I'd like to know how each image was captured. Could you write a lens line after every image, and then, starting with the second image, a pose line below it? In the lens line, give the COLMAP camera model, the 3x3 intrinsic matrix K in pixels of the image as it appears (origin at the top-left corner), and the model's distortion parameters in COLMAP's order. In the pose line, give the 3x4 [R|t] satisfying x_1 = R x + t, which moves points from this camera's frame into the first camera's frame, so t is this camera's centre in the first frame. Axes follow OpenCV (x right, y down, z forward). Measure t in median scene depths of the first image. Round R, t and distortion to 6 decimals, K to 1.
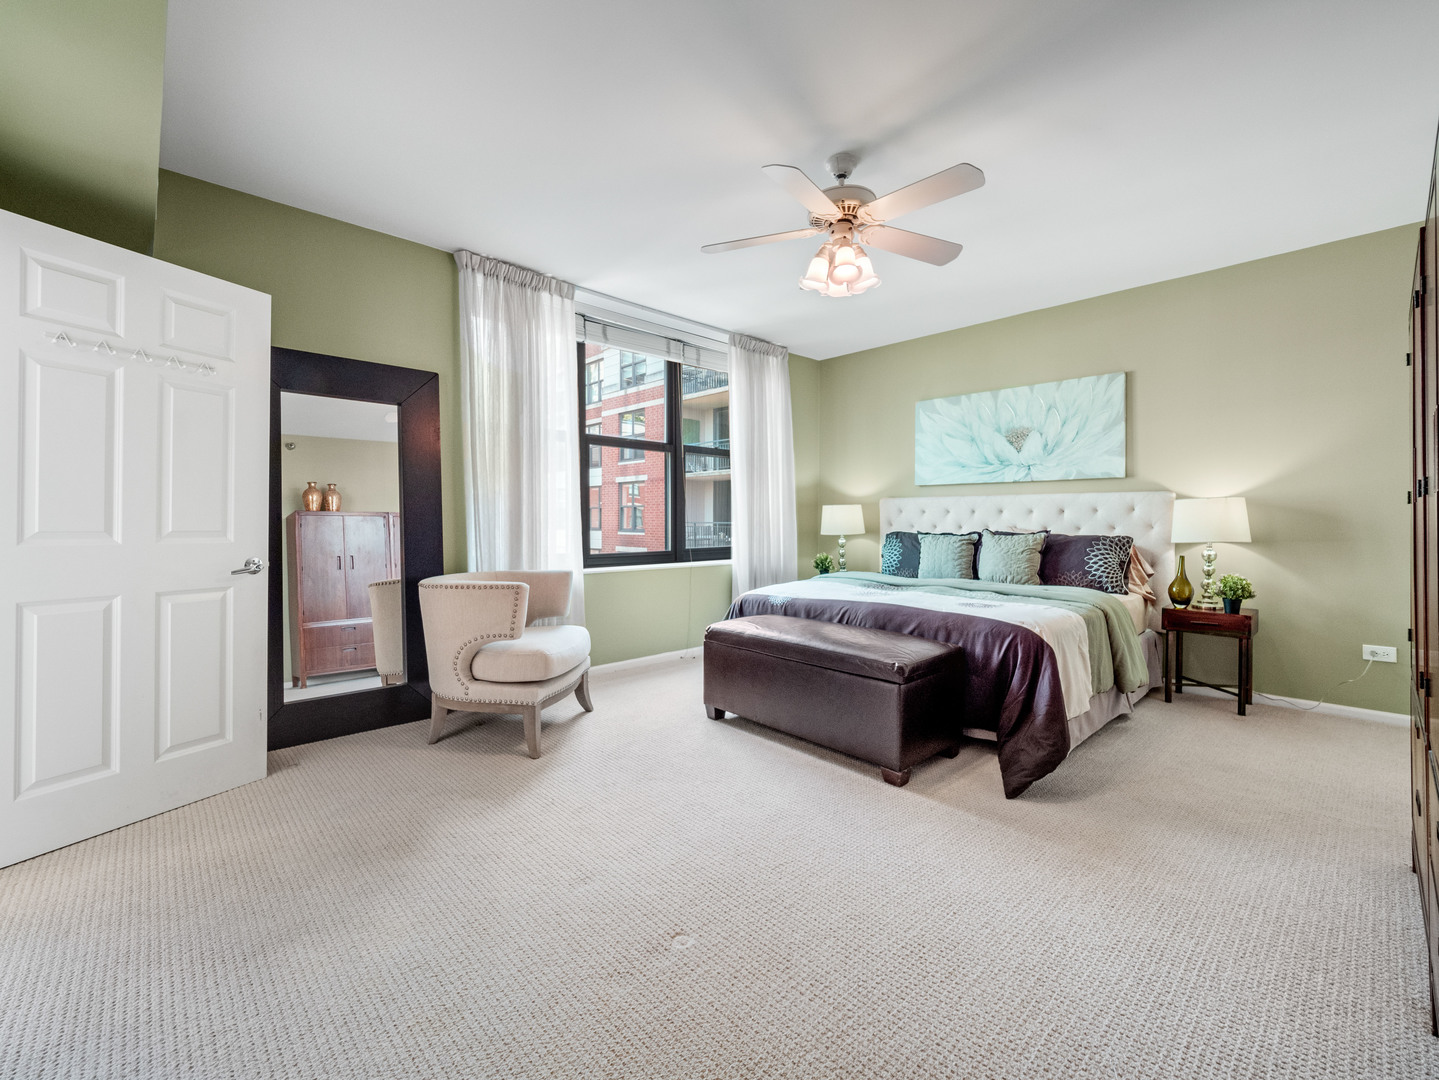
lens RADIAL K [[602.8, 0, 680.6], [0, 602.8, 515.6], [0, 0, 1]] dist [0.000141, 0.000105]
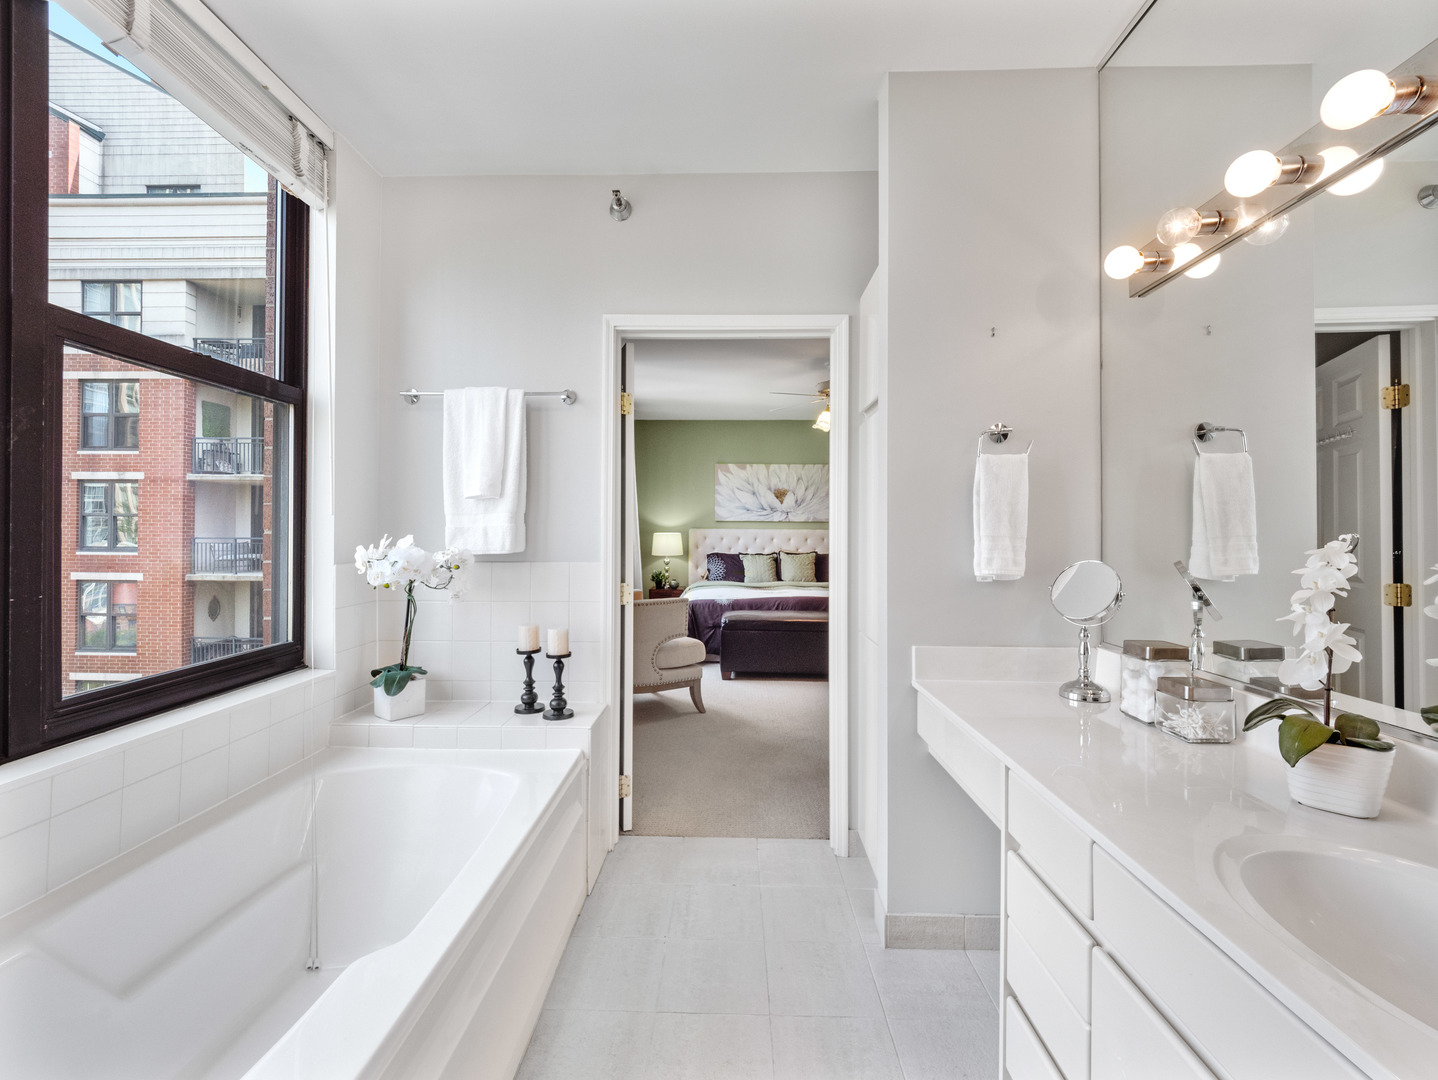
lens RADIAL K [[615.1, 0, 716.5], [0, 615.1, 527.0], [0, 0, 1]] dist [-0.000230, -0.000061]
pose [[0.700269, 0.006971, 0.713845, -0.771597], [-0.007021, 0.999971, -0.002877, -0.034643], [-0.713844, -0.002997, 0.700298, -0.058707]]
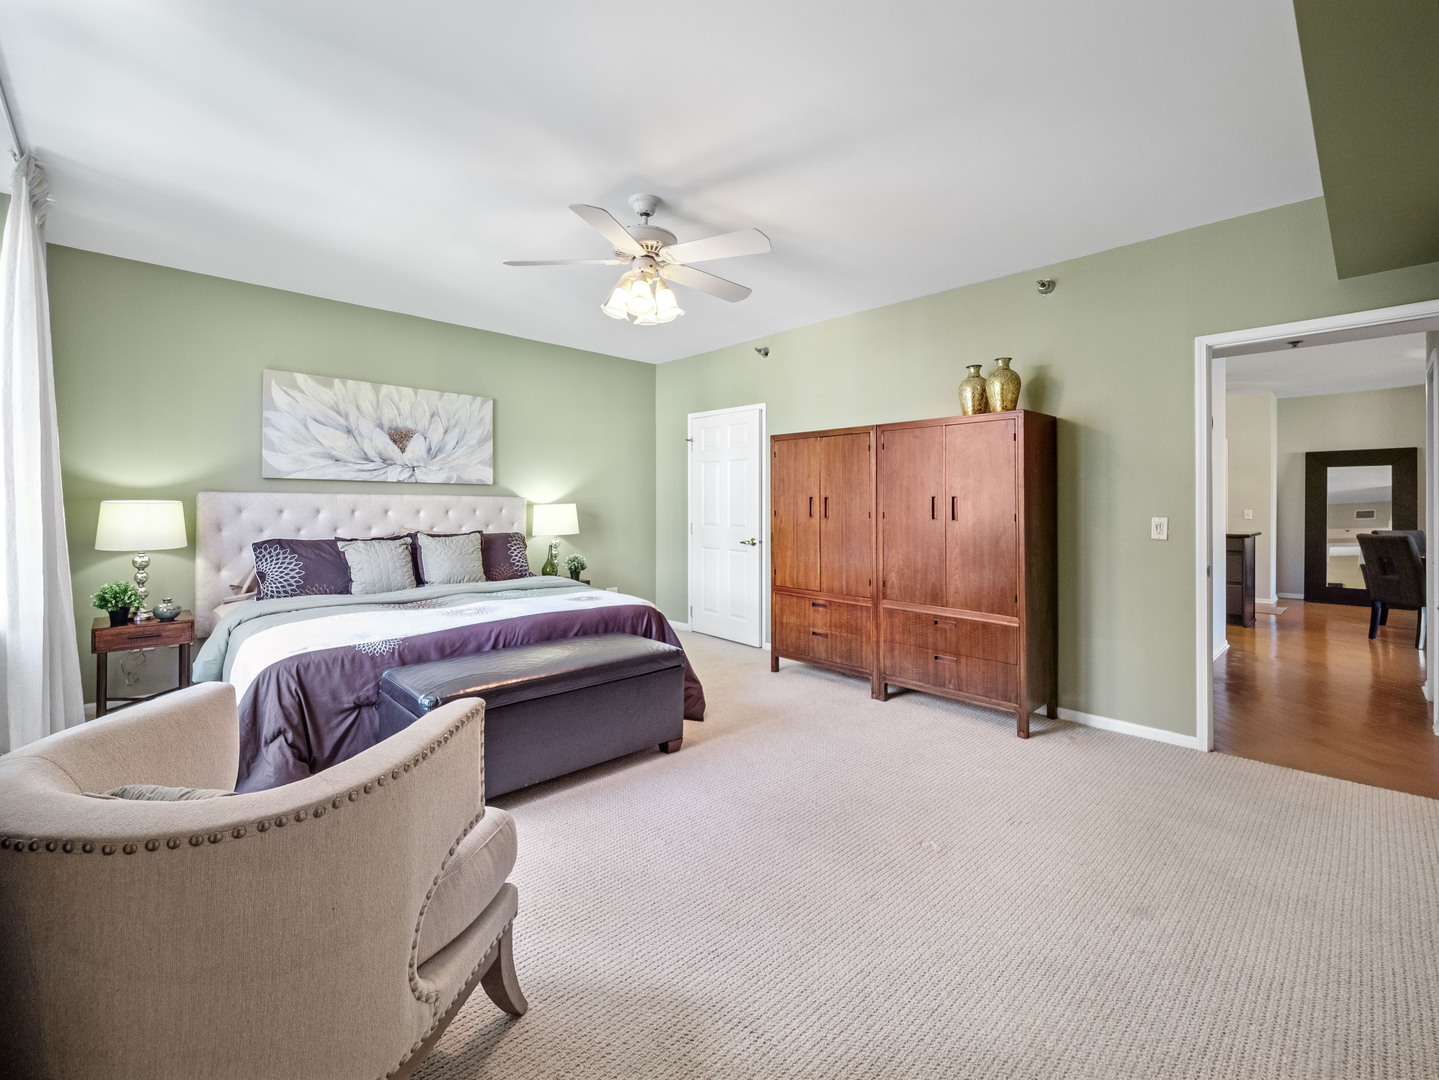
lens RADIAL K [[604.3, 0, 724.3], [0, 604.3, 502.0], [0, 0, 1]] dist [-0.000774, -0.000157]
pose [[-0.031214, -0.001509, 0.999512, -0.453457], [-0.013830, 0.999904, 0.001077, -0.031338], [-0.999417, -0.013790, -0.031232, 0.496283]]
